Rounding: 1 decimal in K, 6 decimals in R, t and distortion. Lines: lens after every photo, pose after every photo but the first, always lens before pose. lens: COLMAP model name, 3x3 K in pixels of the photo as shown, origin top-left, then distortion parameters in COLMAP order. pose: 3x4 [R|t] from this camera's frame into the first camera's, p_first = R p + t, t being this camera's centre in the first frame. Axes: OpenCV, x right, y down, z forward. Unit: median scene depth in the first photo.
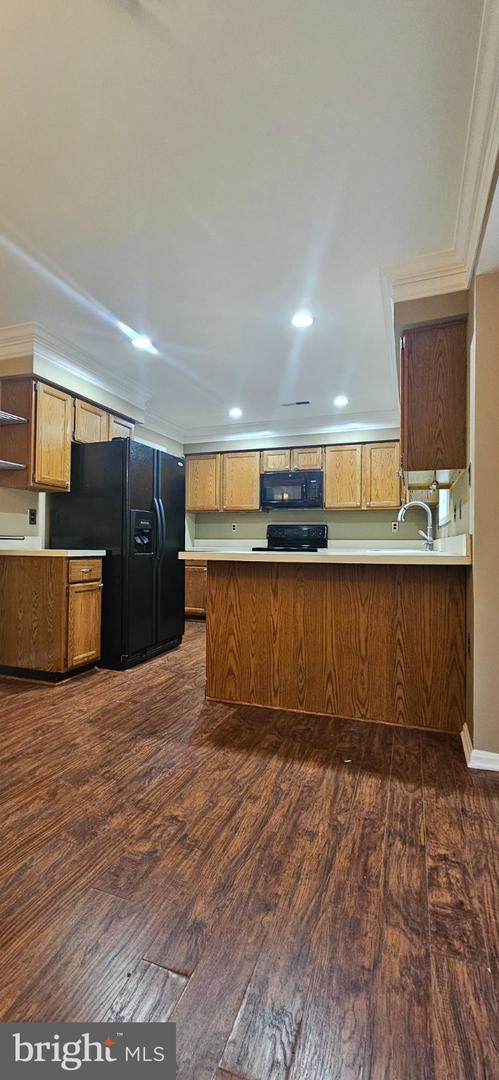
lens RADIAL K [[445.9, 0, 251.0], [0, 445.9, 537.6], [0, 0, 1]] dist [0.001961, -0.000375]
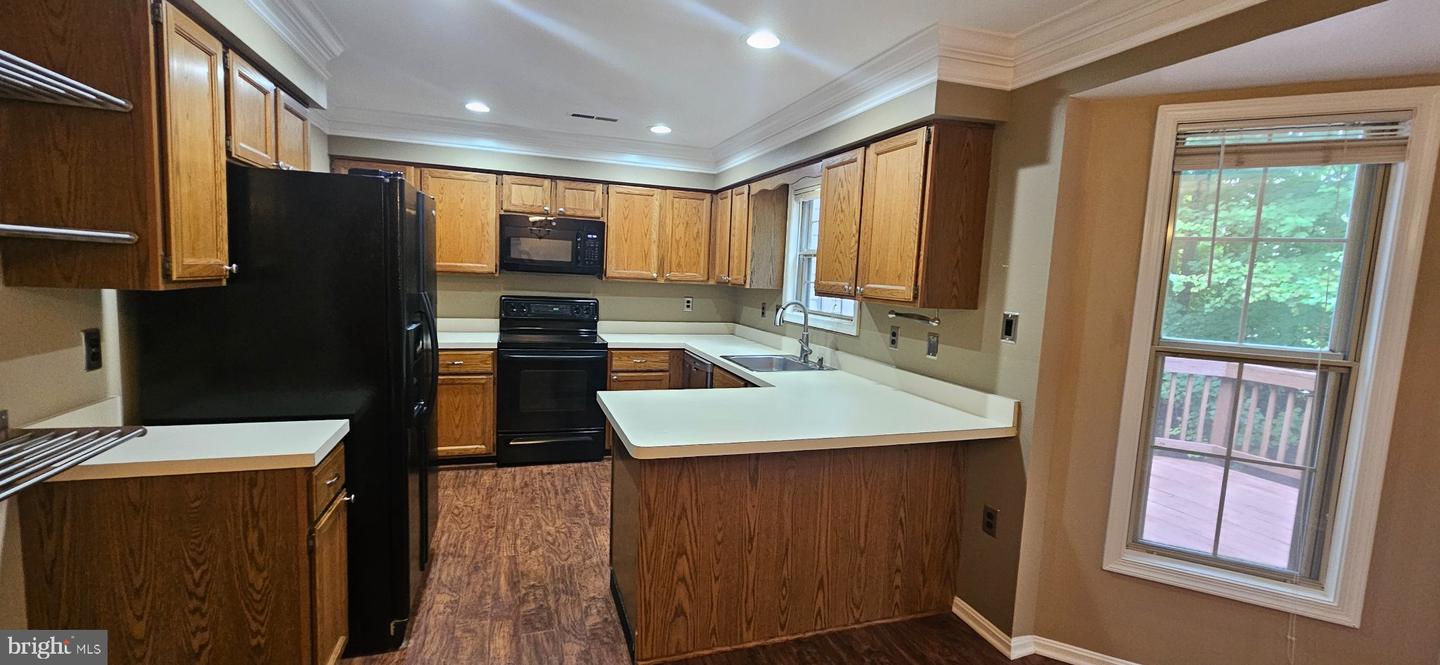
lens RADIAL K [[594.6, 0, 718.7], [0, 594.6, 331.8], [0, 0, 1]] dist [0.001961, -0.000375]
pose [[0.777131, -0.036895, 0.628256, -0.451666], [-0.047694, 0.991957, 0.117250, -0.166045], [-0.627529, -0.121083, 0.769121, 0.329121]]
